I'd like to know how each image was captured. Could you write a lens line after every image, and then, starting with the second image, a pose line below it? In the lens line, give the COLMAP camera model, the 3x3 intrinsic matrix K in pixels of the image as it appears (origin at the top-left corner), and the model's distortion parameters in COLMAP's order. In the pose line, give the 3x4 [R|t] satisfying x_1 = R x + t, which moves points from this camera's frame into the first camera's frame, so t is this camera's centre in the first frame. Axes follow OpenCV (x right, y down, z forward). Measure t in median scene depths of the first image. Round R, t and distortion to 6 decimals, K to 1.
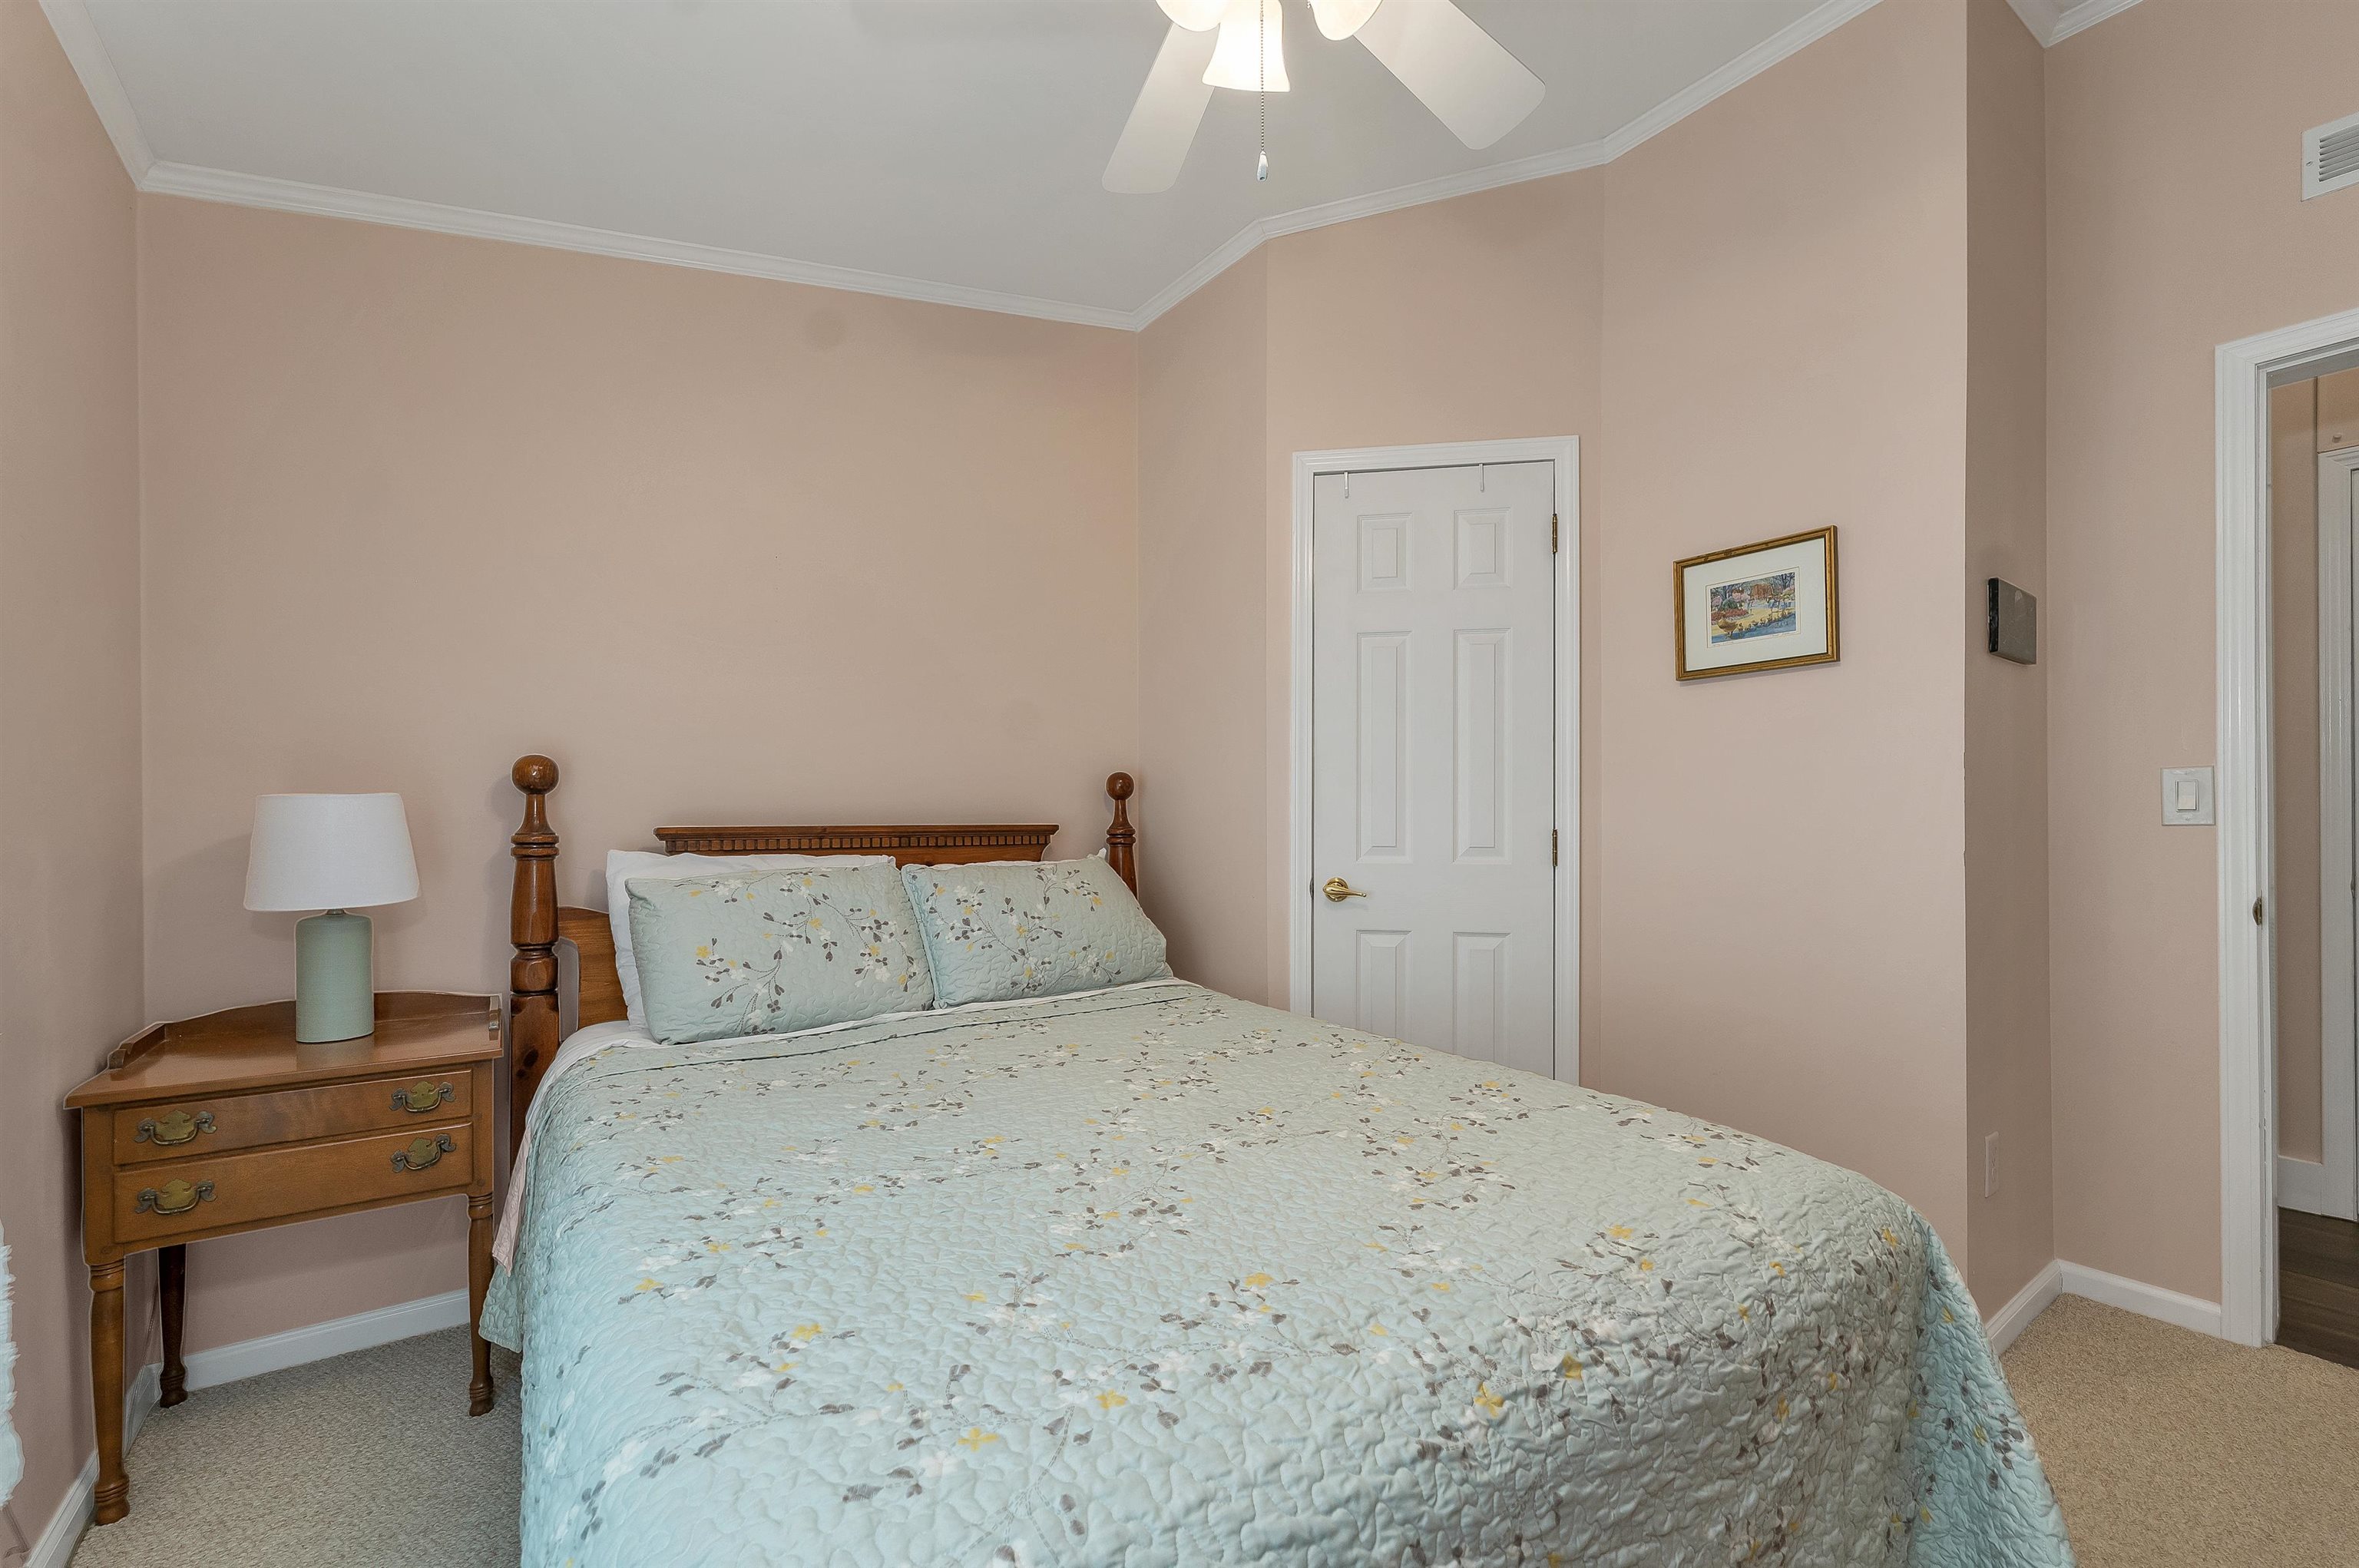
lens RADIAL K [[1000.3, 0, 1181.5], [0, 1000.3, 805.6], [0, 0, 1]] dist [0.000951, 0.000095]
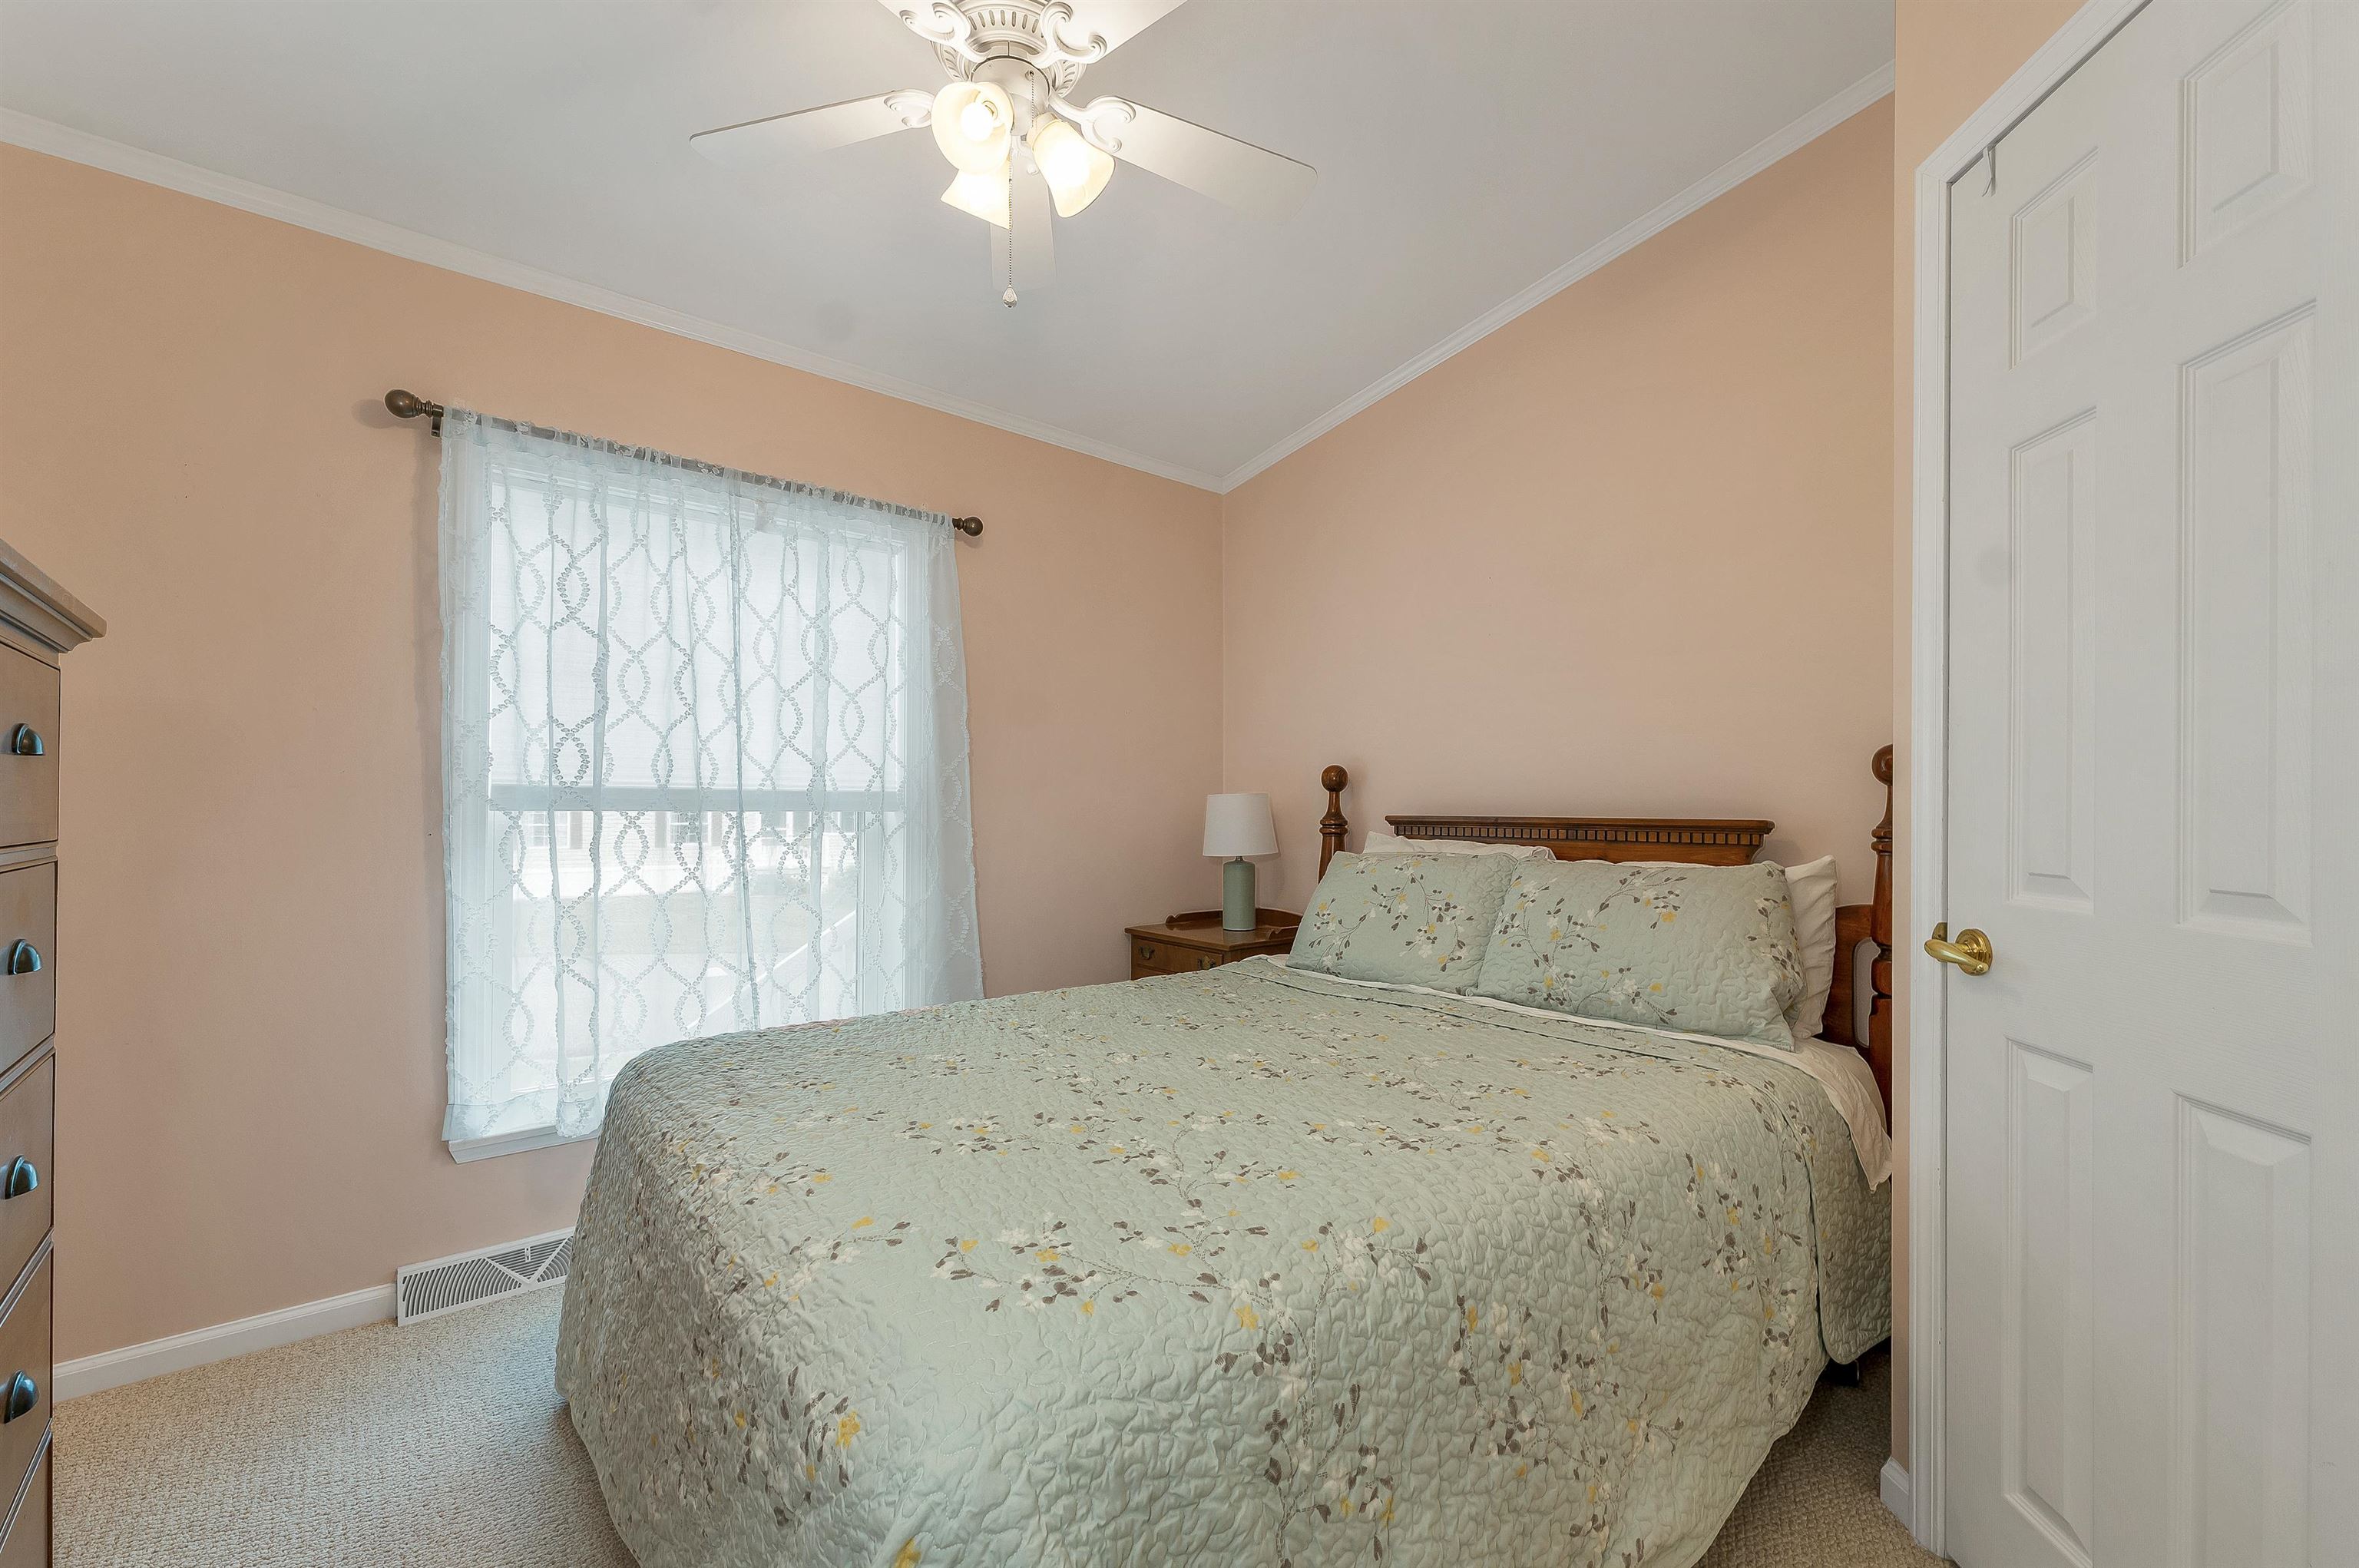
lens RADIAL K [[1000.3, 0, 1181.5], [0, 1000.3, 805.6], [0, 0, 1]] dist [0.000951, 0.000095]
pose [[0.053788, 0.001747, -0.998551, 0.735253], [0.004845, 0.999986, 0.002010, 0.004914], [0.998541, -0.004946, 0.053779, 0.628640]]
